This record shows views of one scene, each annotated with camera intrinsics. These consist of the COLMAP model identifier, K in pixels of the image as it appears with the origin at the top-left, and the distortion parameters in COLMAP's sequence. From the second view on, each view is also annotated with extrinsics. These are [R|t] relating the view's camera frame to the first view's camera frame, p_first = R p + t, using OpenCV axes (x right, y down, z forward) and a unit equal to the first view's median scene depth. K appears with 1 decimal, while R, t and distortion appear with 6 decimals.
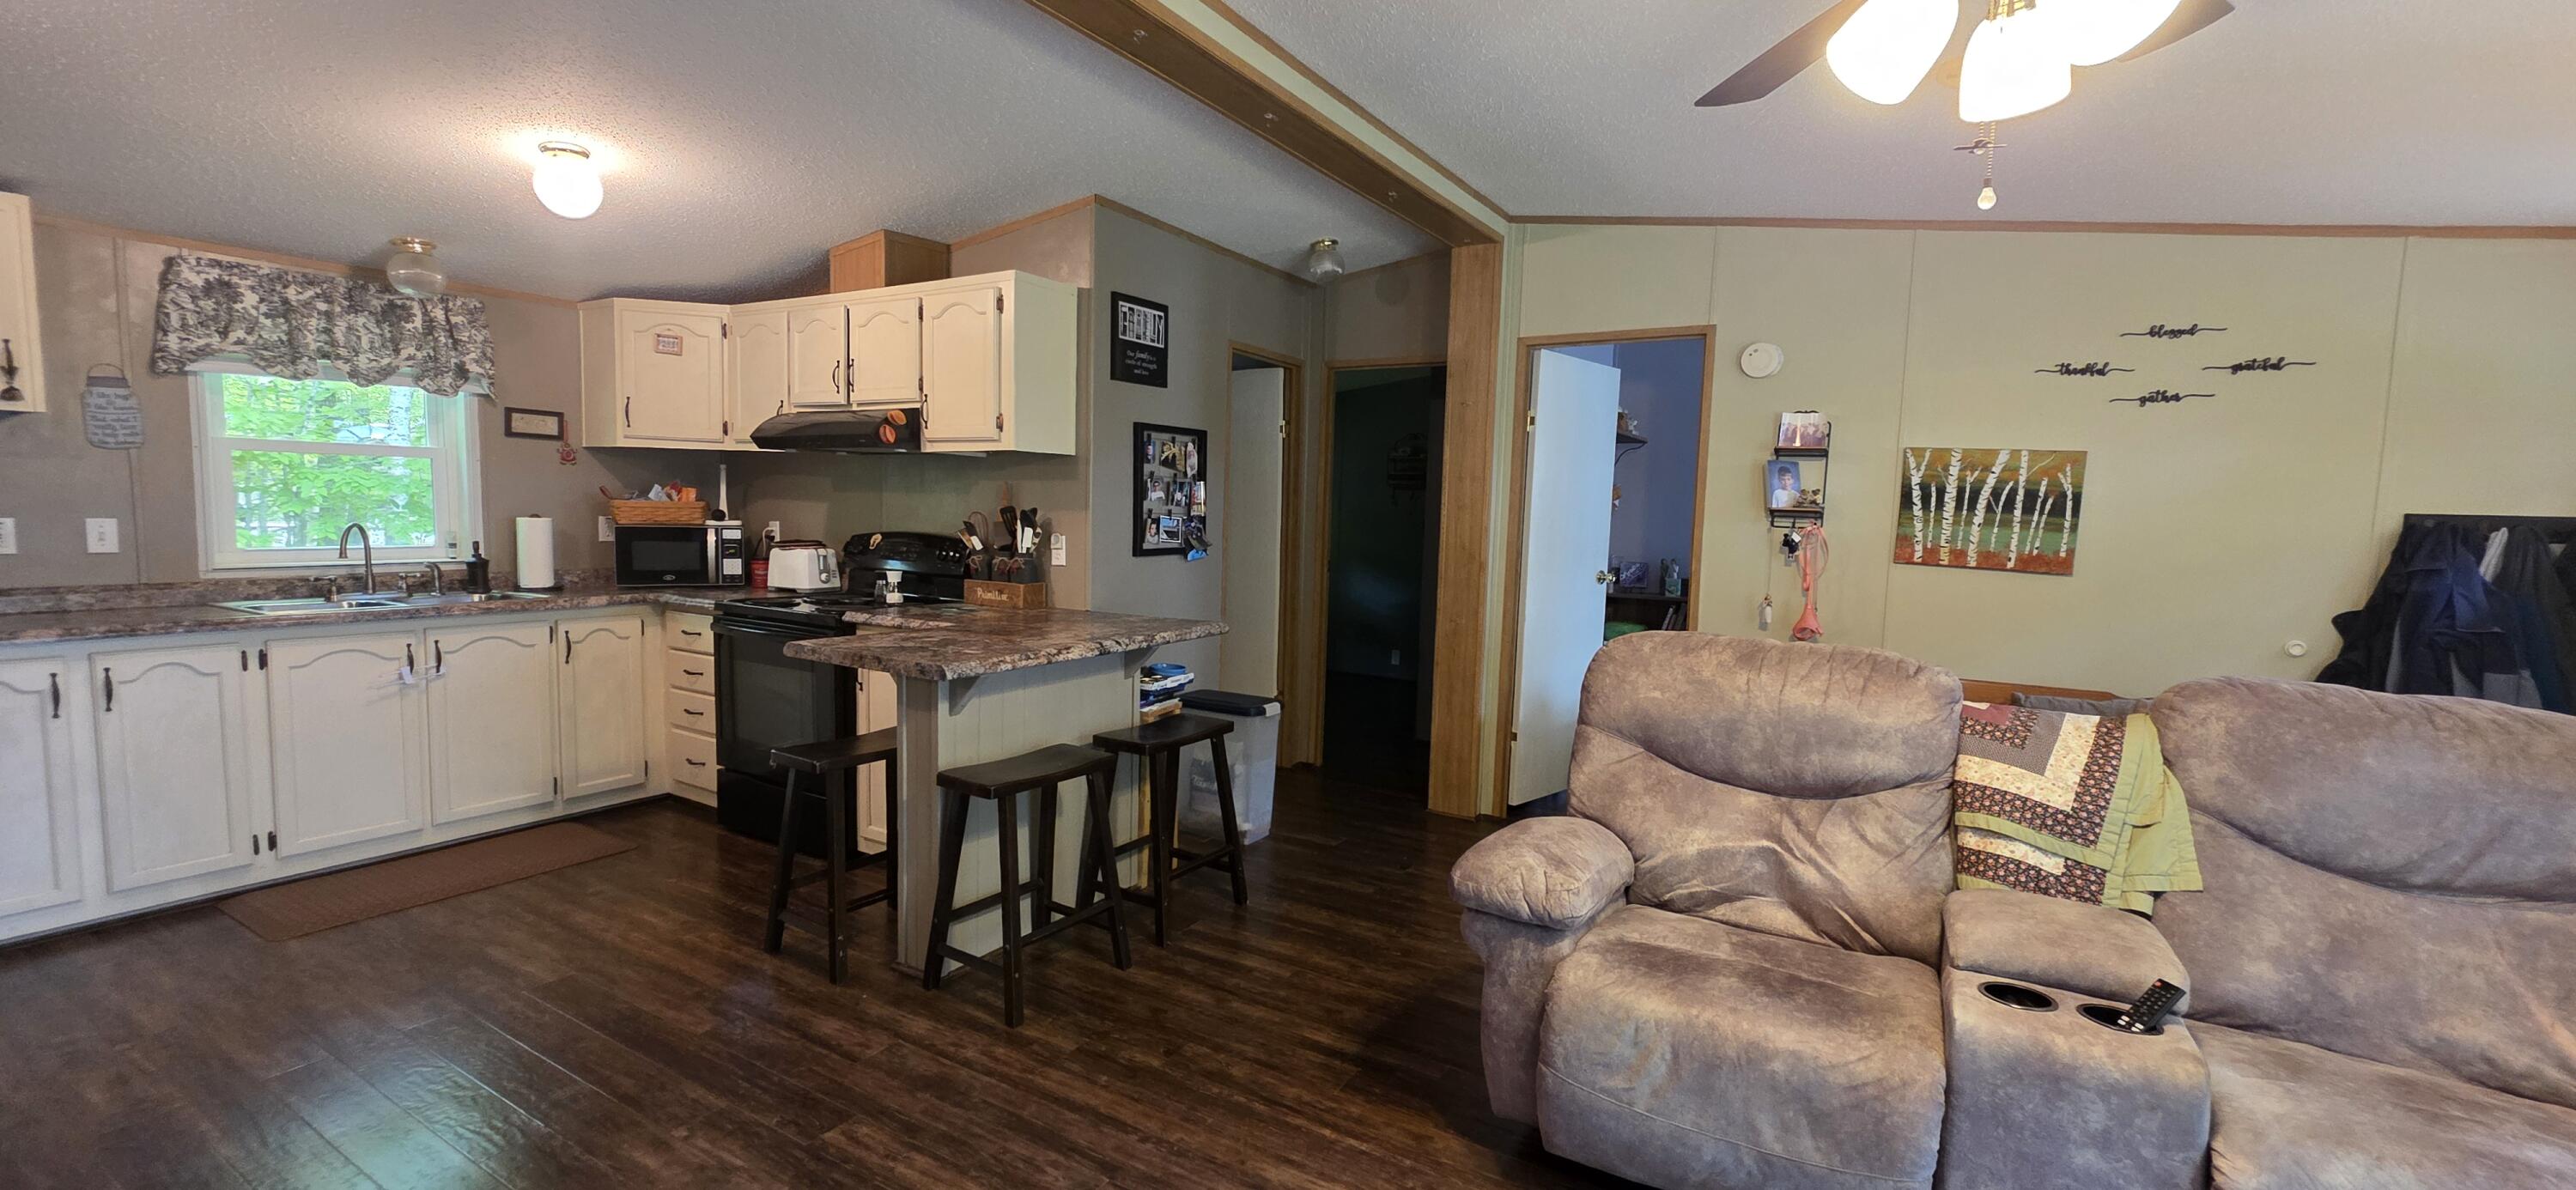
lens RADIAL K [[1025.7, 0, 1307.3], [0, 1025.7, 596.4], [0, 0, 1]] dist [0.003265, -0.000337]
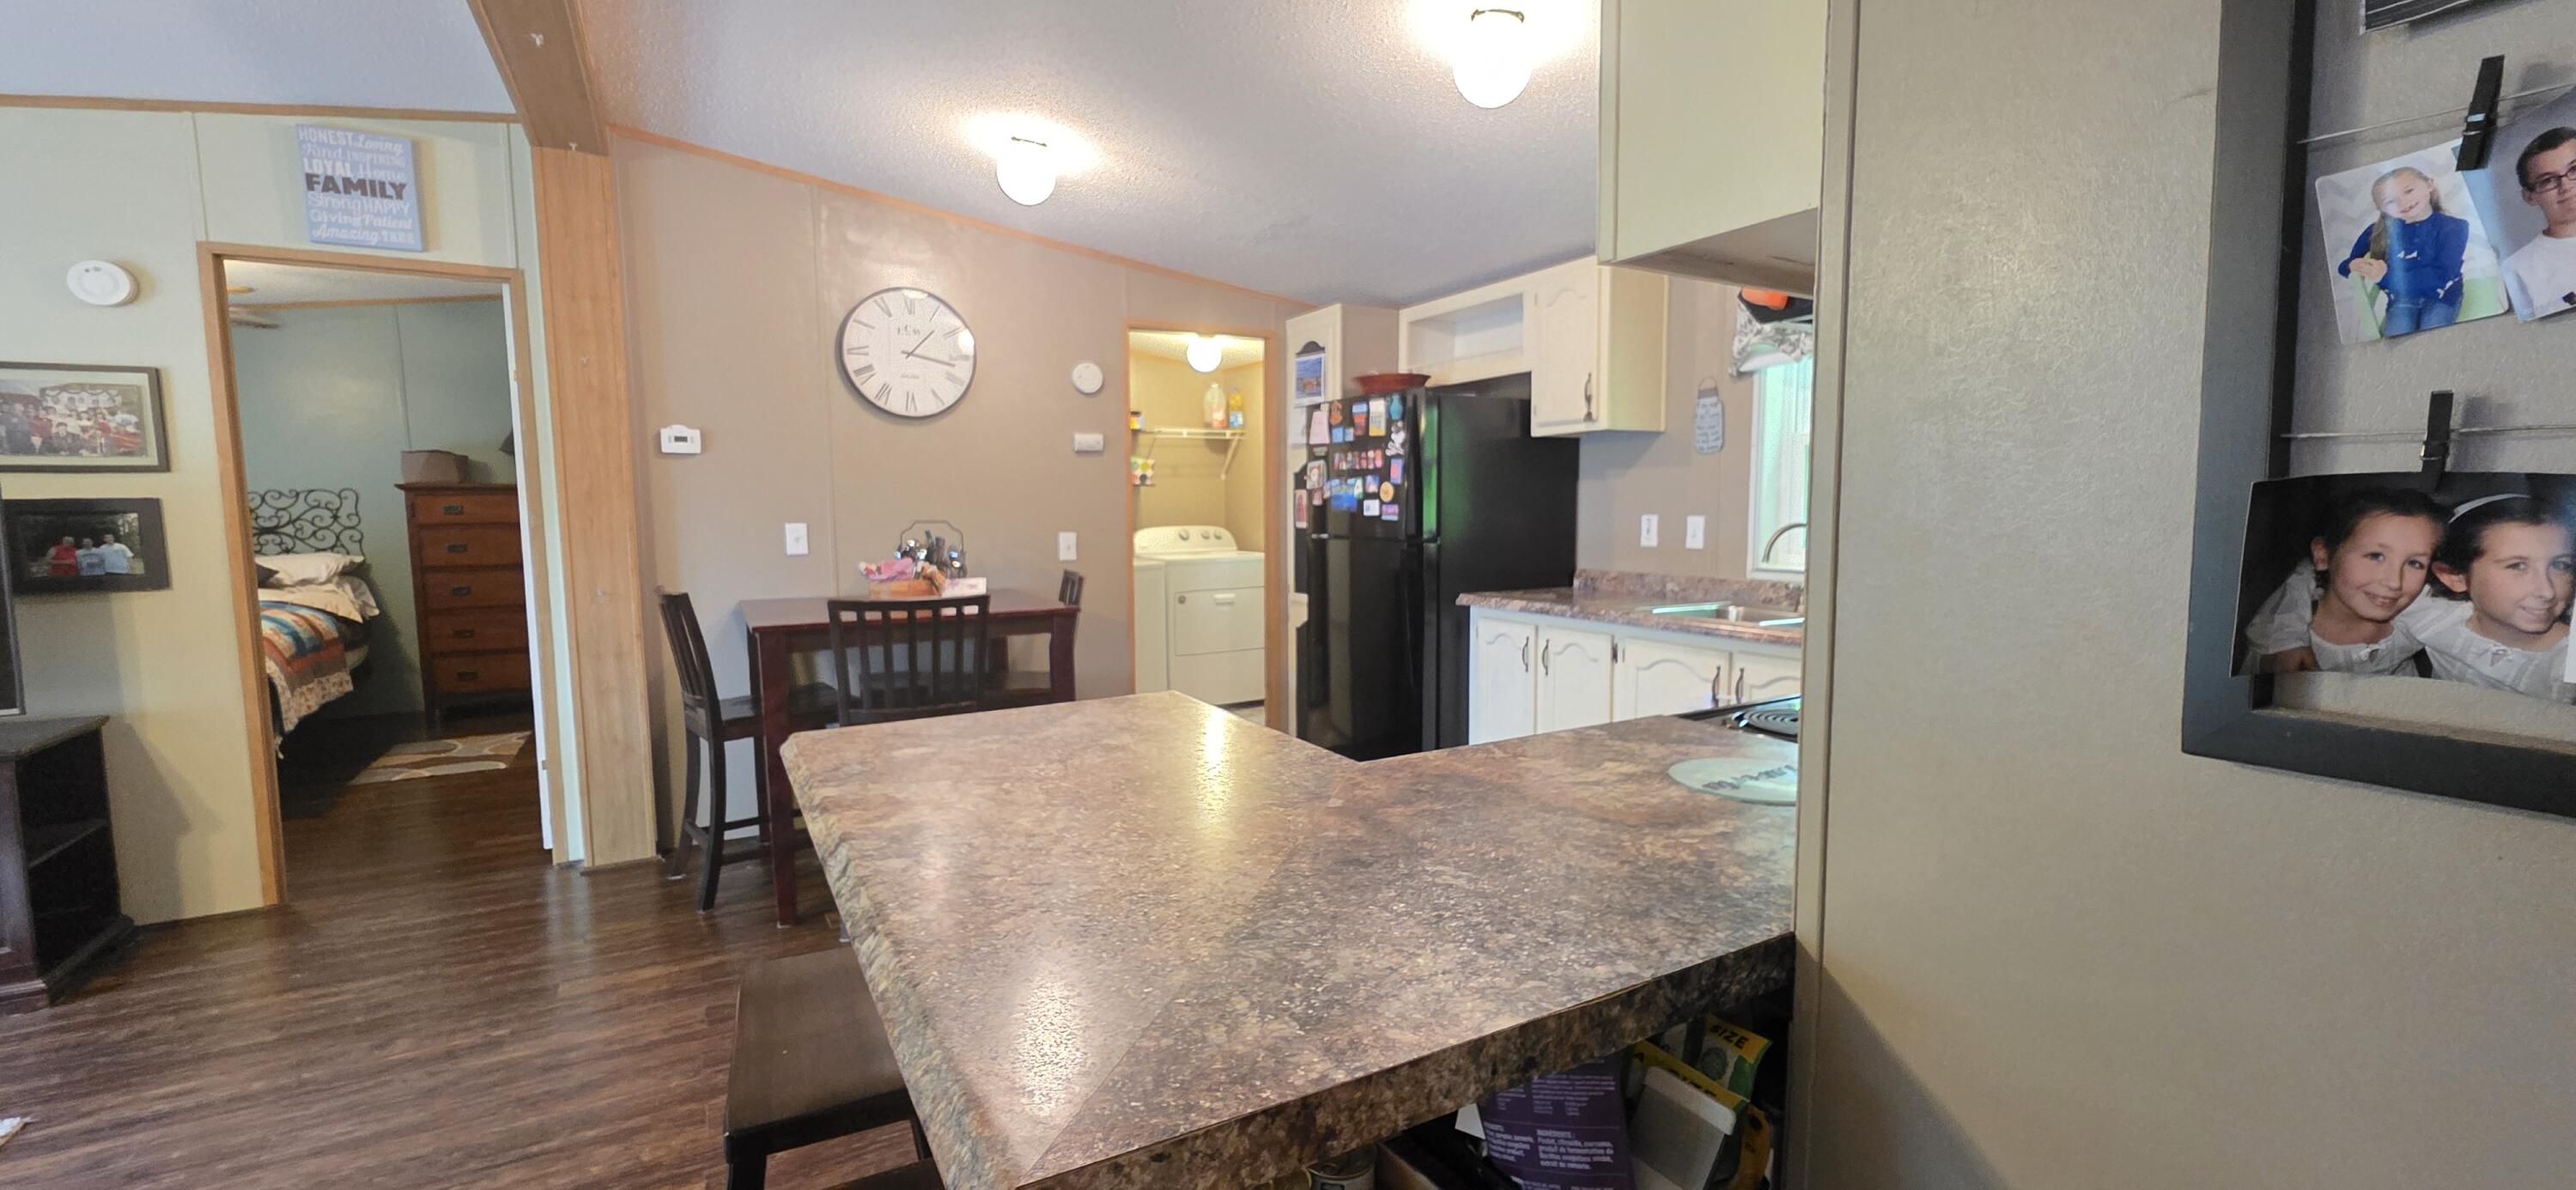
lens RADIAL K [[1033.2, 0, 1299.6], [0, 1033.2, 595.5], [0, 0, 1]] dist [0.003456, -0.000072]
pose [[-0.490237, 0.057849, -0.869667, 0.018037], [-0.080682, 0.990499, 0.111368, -0.077251], [0.867847, 0.124763, -0.480912, 1.117585]]
